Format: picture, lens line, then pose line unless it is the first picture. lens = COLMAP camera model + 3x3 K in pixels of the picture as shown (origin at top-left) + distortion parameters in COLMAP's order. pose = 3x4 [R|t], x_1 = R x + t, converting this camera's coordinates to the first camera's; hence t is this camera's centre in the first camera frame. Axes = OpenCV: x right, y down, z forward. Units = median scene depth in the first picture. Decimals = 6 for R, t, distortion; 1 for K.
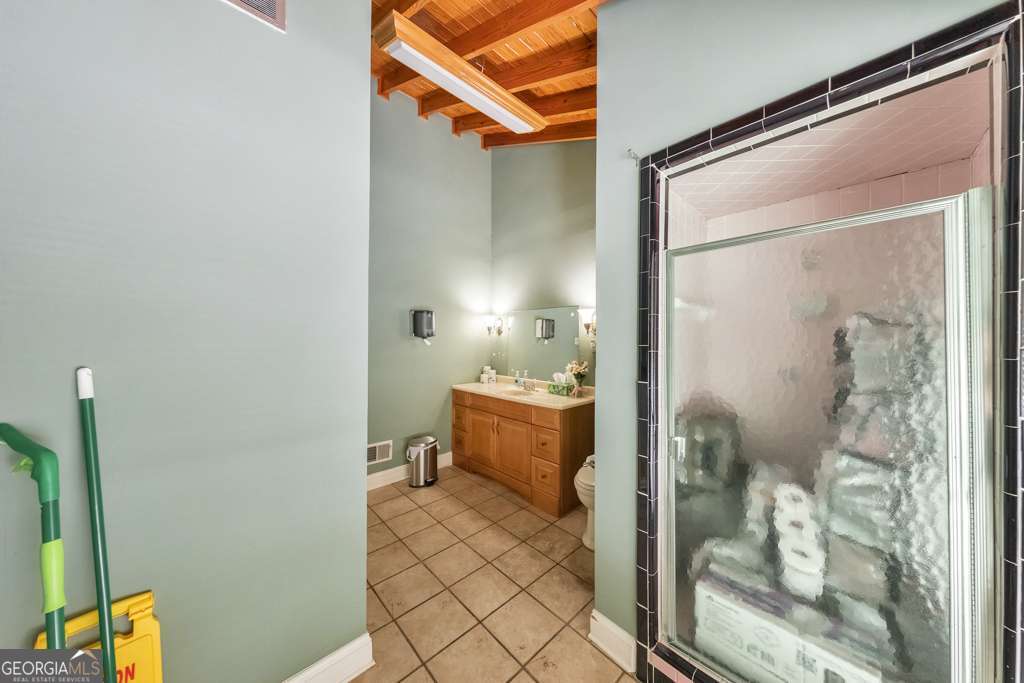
lens RADIAL K [[318.5, 0, 515.0], [0, 318.5, 342.1], [0, 0, 1]] dist [-0.000140, 0.000000]
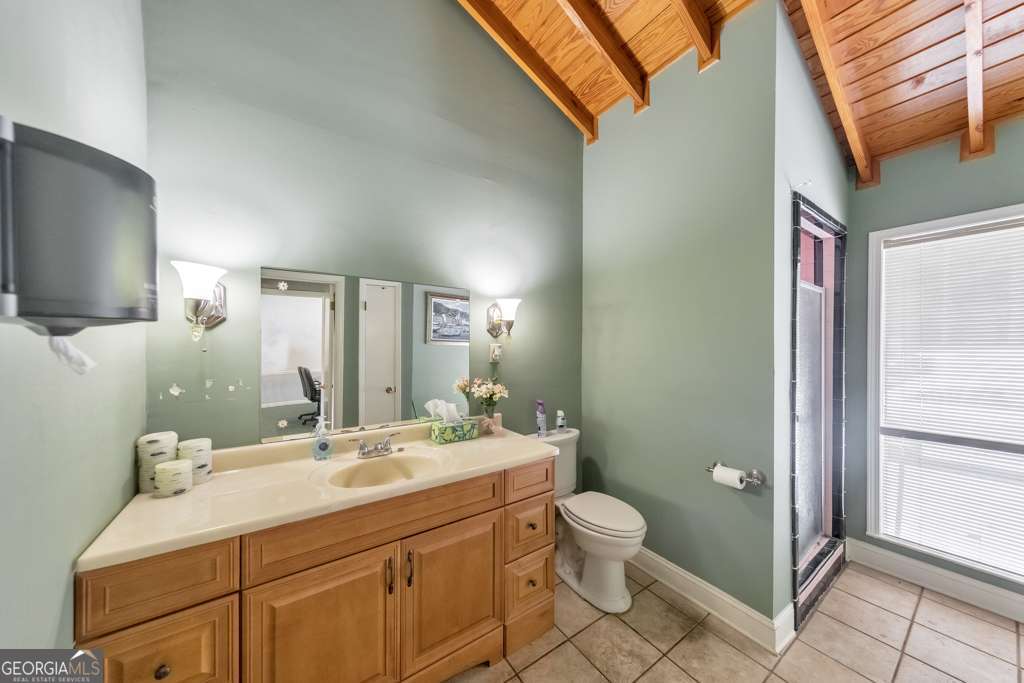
lens RADIAL K [[342.8, 0, 515.5], [0, 342.8, 347.9], [0, 0, 1]] dist [0.017106, 0.000142]
pose [[0.136687, -0.004816, 0.990603, -0.456106], [-0.005733, 0.999968, 0.005652, -0.006620], [-0.990598, -0.006451, 0.136655, 0.804211]]
